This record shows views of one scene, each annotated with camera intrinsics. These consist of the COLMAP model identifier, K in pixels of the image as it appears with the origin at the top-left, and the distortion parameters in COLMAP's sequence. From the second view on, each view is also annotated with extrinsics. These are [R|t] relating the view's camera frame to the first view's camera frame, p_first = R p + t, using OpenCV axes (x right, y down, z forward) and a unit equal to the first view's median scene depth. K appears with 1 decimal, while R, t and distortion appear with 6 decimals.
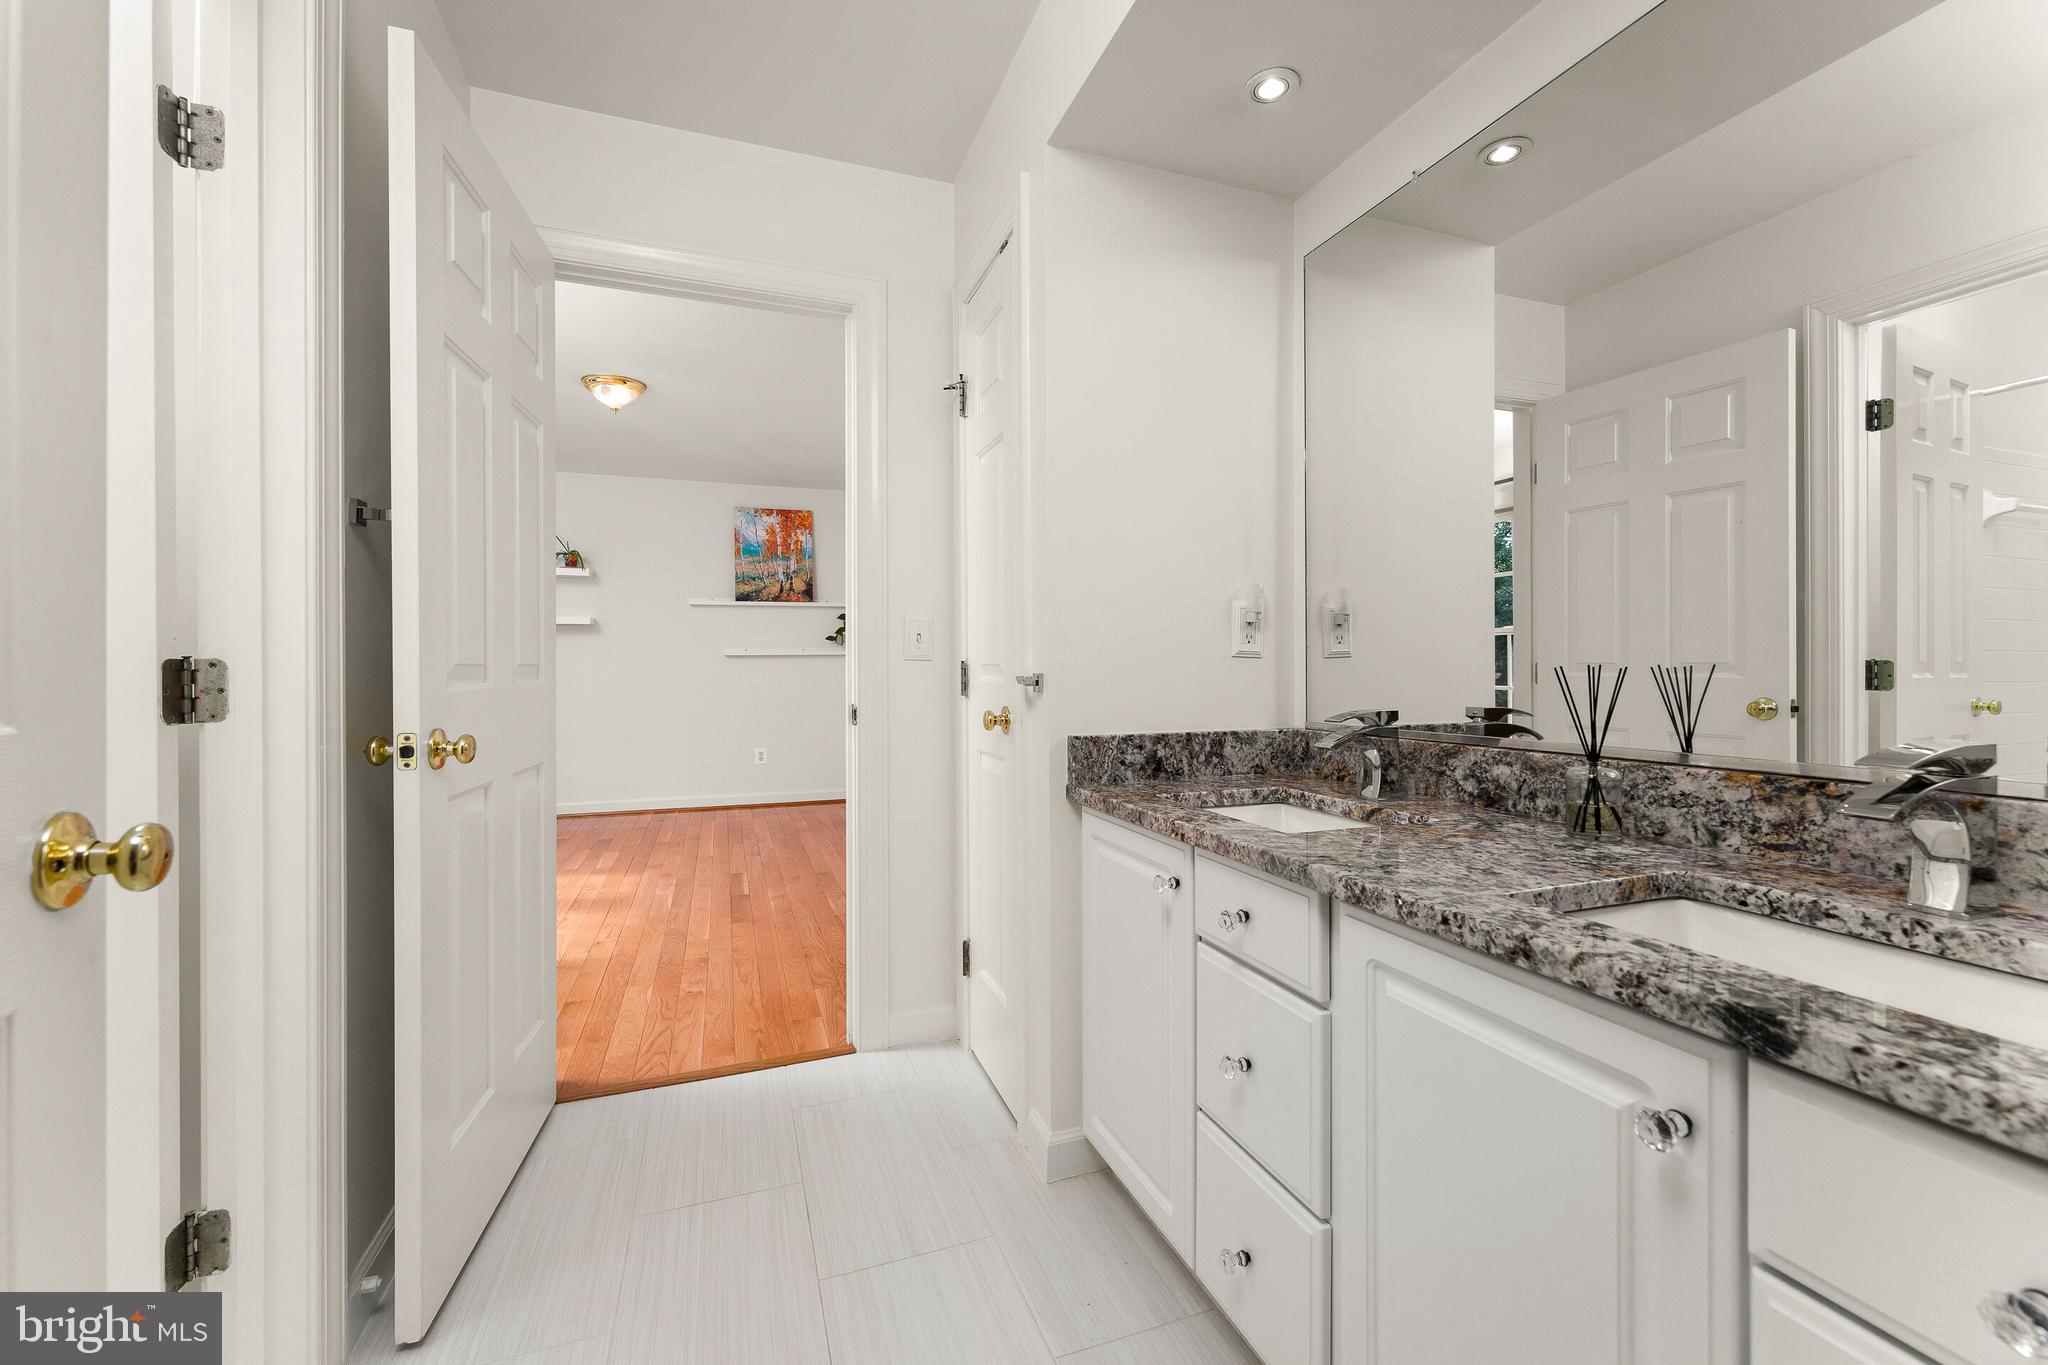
lens RADIAL K [[822.7, 0, 1024.1], [0, 822.7, 665.9], [0, 0, 1]] dist [-0.000169, -0.000465]
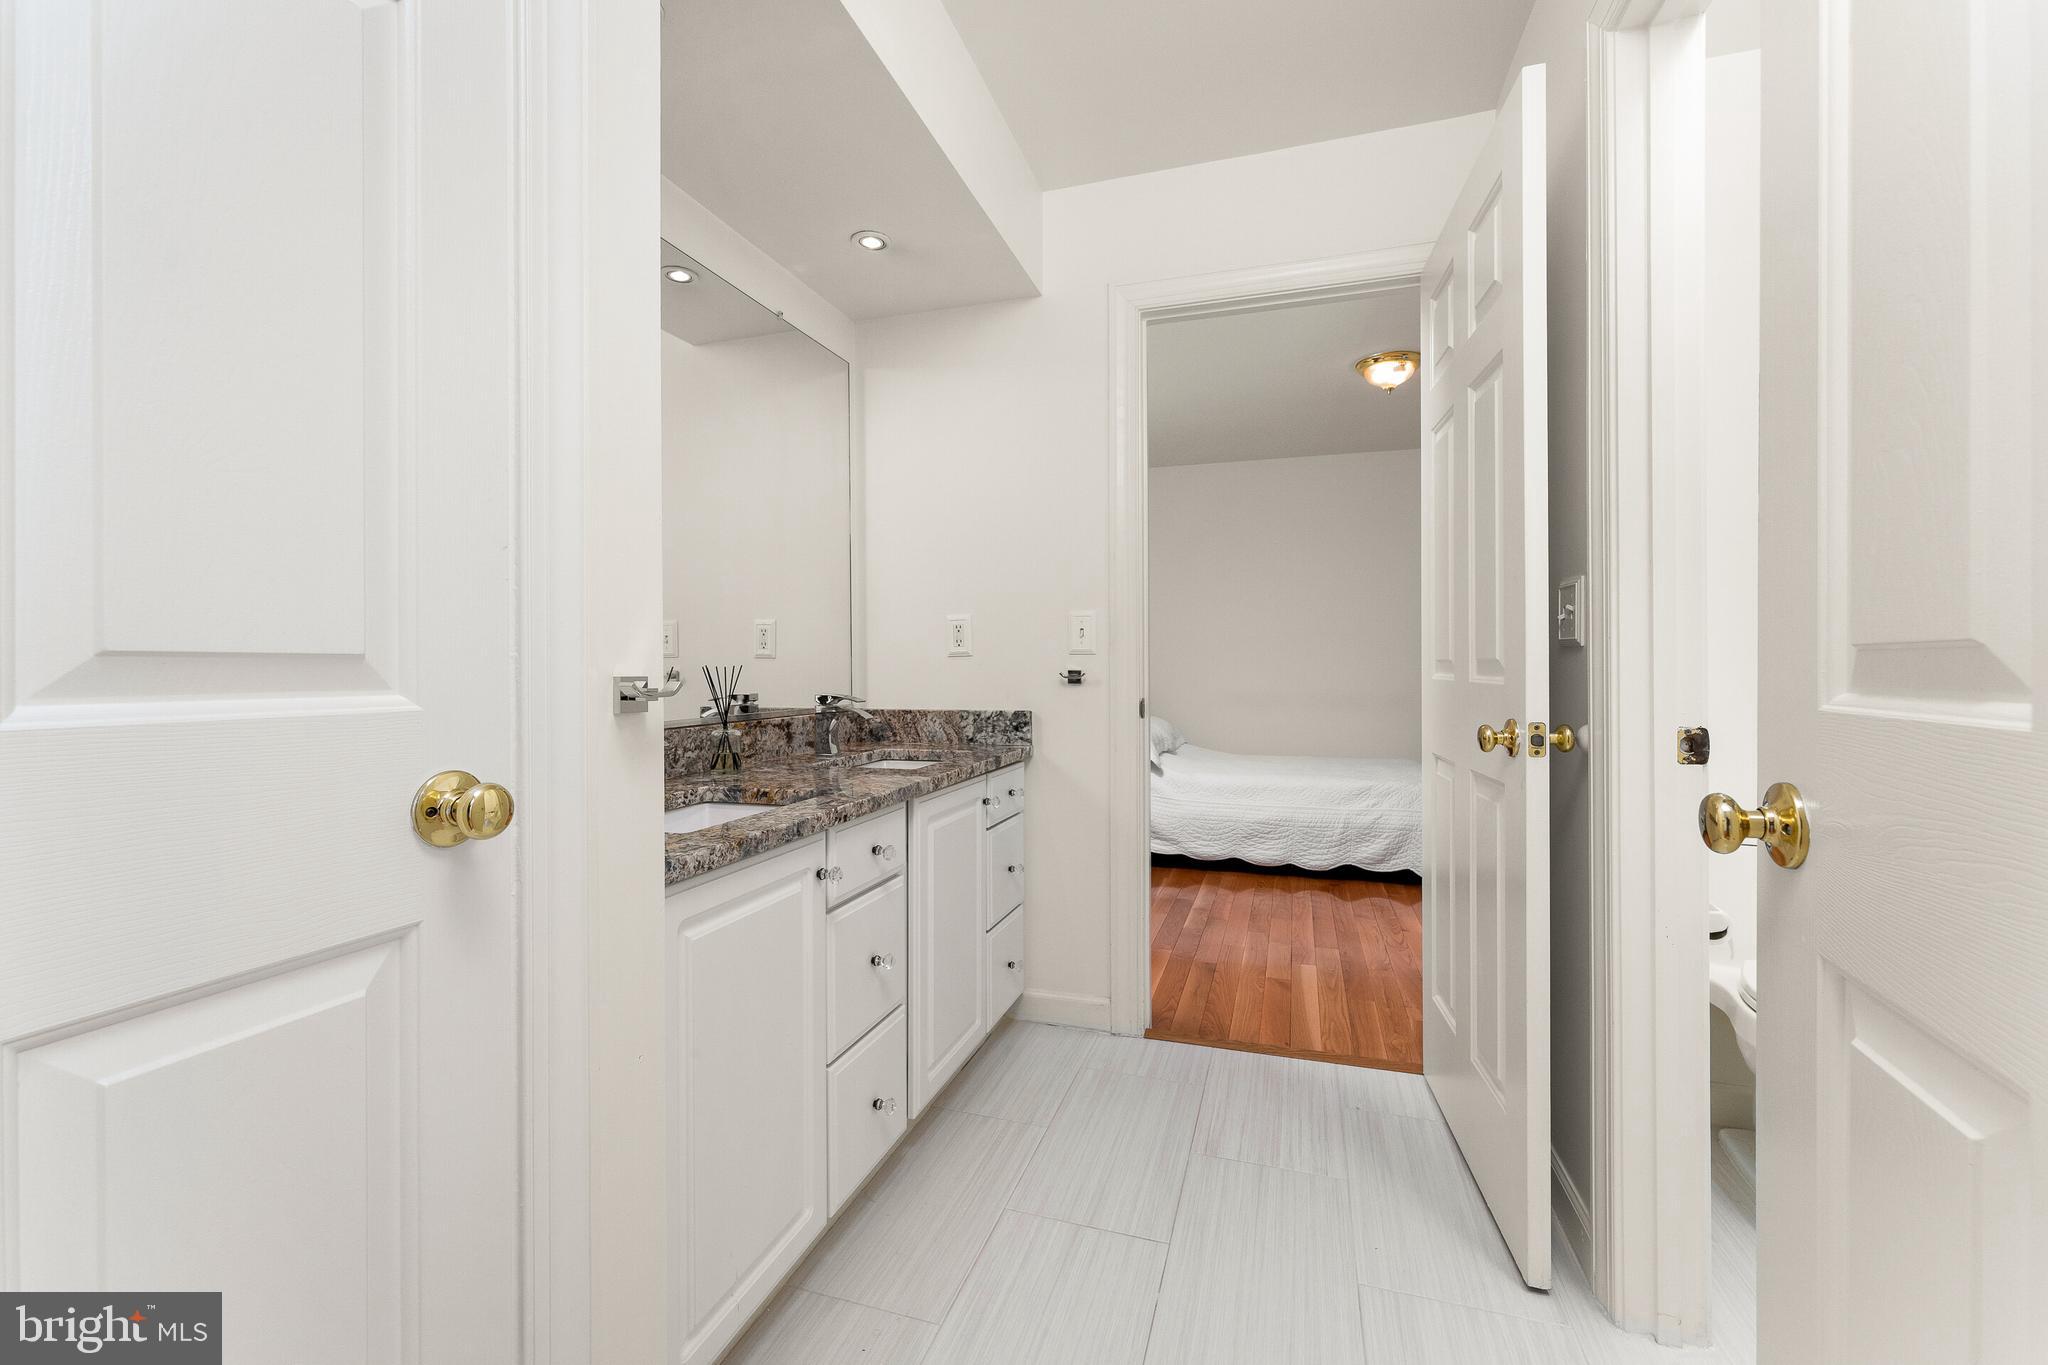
lens RADIAL K [[822.7, 0, 1023.9], [0, 822.7, 676.7], [0, 0, 1]] dist [-0.000169, -0.000465]
pose [[-0.789191, 0.004029, 0.614134, -0.519769], [0.010516, 0.999921, 0.006953, 0.011679], [-0.614057, 0.011946, -0.789171, 1.336137]]
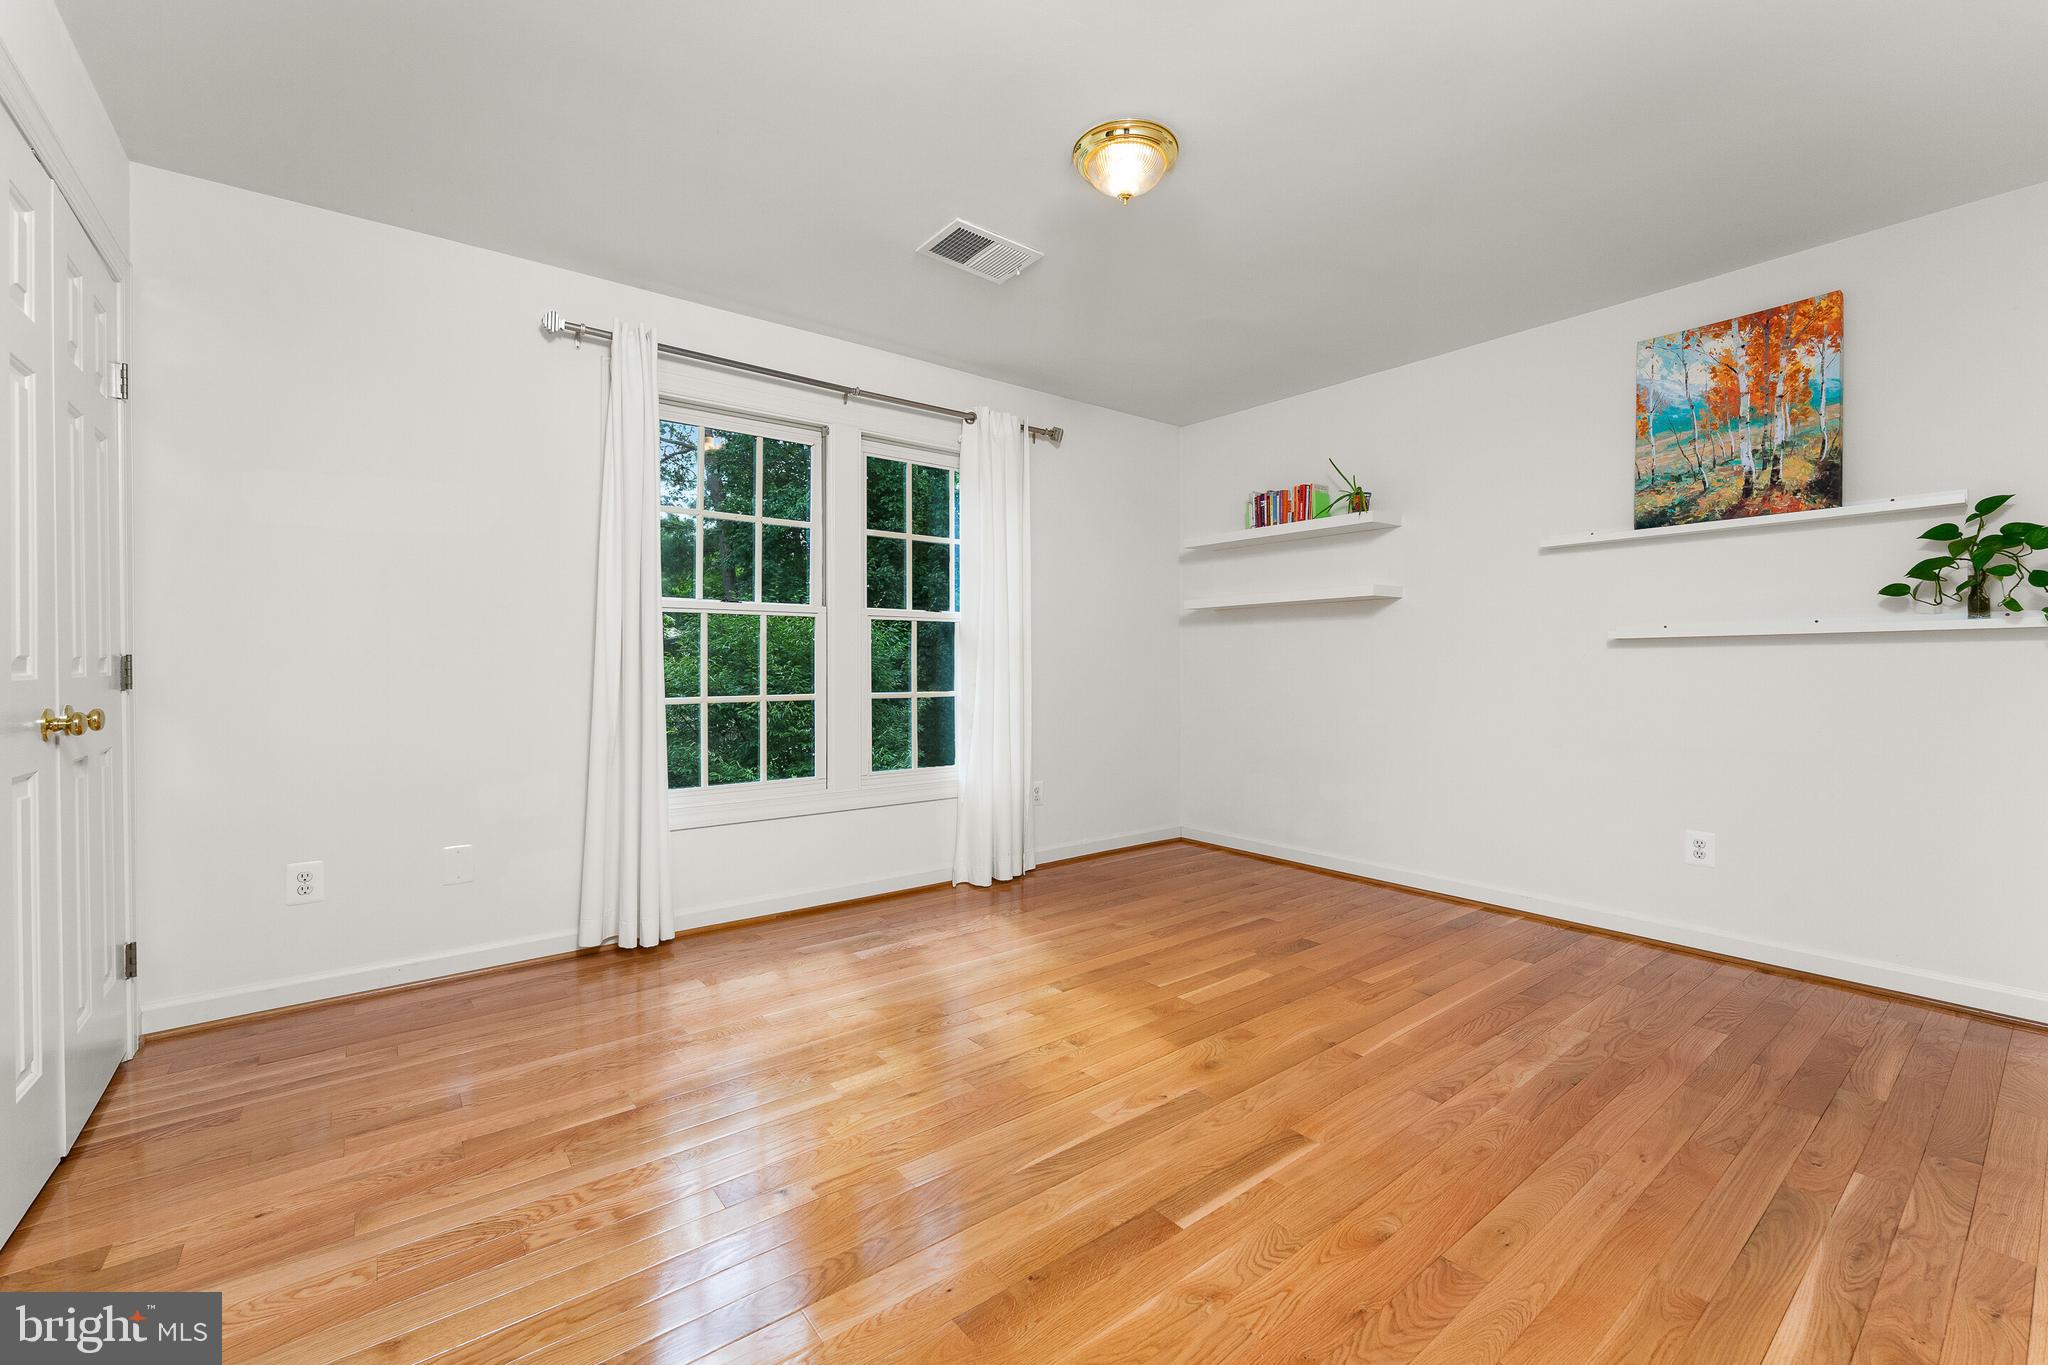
lens RADIAL K [[822.7, 0, 1043.8], [0, 822.7, 664.8], [0, 0, 1]] dist [-0.000169, -0.000465]
pose [[0.317254, 0.007950, -0.948307, 0.011437], [-0.011876, 0.999920, 0.004410, 0.005676], [0.948266, 0.009863, 0.317323, 0.493233]]
